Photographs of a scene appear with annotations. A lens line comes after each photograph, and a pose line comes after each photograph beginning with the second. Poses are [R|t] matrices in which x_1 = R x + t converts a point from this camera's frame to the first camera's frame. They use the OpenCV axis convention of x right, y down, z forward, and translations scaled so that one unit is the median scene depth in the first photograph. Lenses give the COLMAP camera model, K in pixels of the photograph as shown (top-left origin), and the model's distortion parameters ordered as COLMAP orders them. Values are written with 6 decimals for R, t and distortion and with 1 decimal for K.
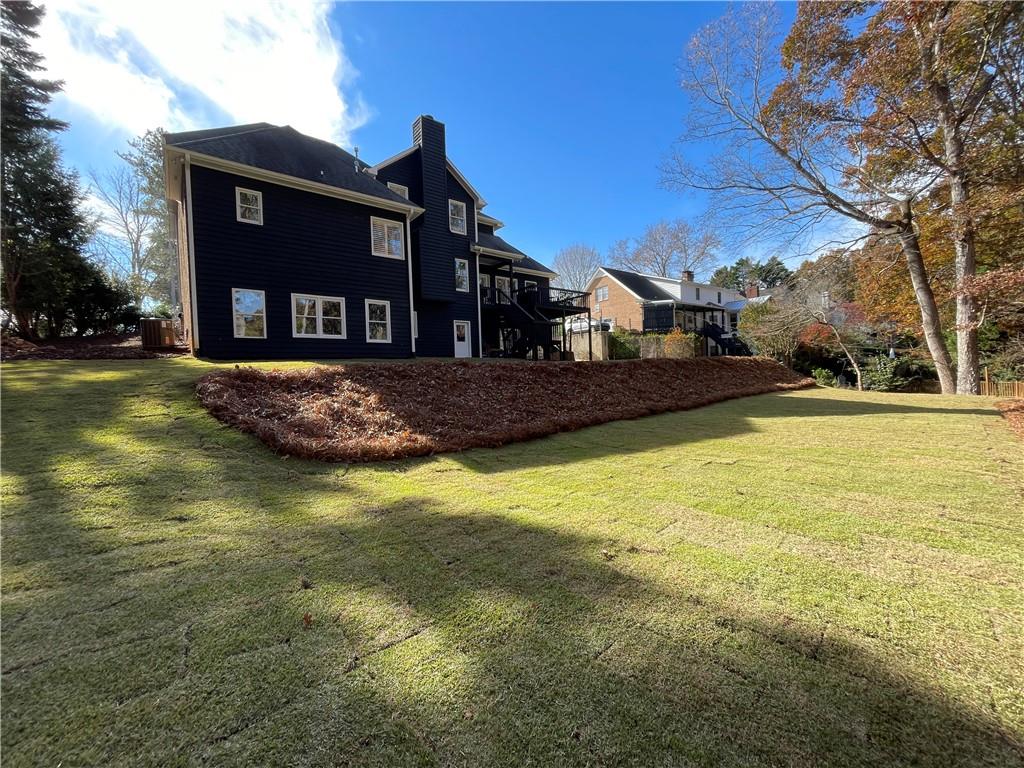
lens RADIAL K [[414.6, 0, 509.7], [0, 414.6, 382.6], [0, 0, 1]] dist [-0.003409, 0.000326]
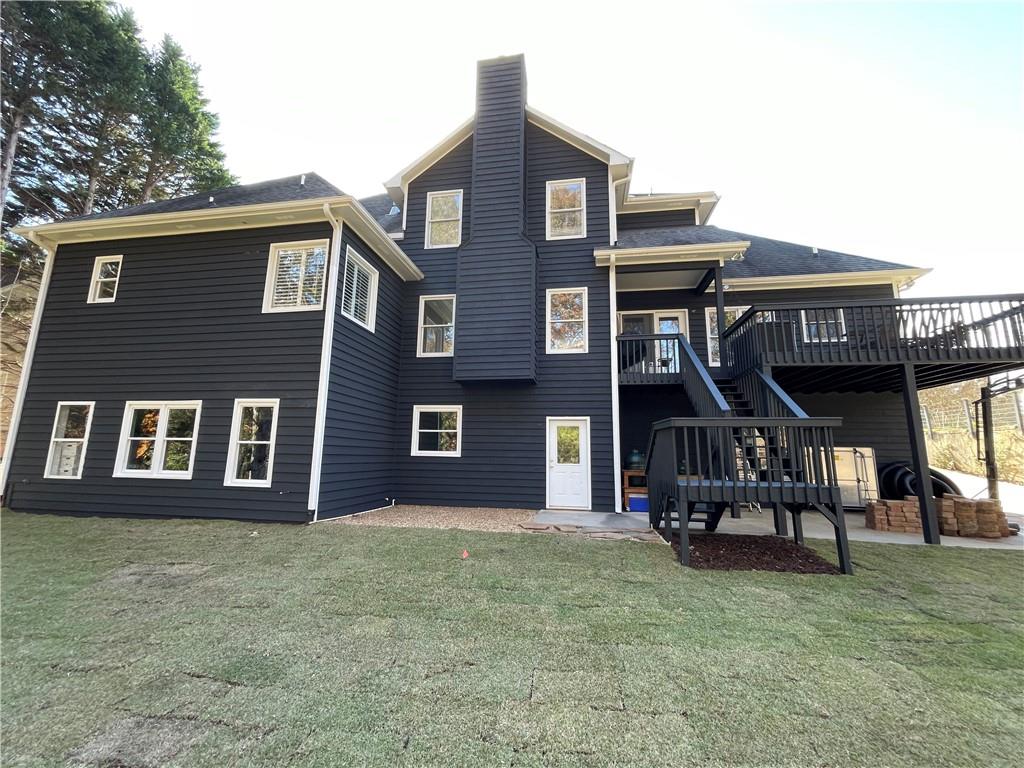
lens RADIAL K [[414.6, 0, 513.6], [0, 414.6, 382.7], [0, 0, 1]] dist [-0.003409, 0.000326]
pose [[0.662578, -0.083277, -0.744349, 0.184928], [-0.047879, 0.987058, -0.153050, -0.114353], [0.747461, 0.137047, 0.650015, 0.659308]]
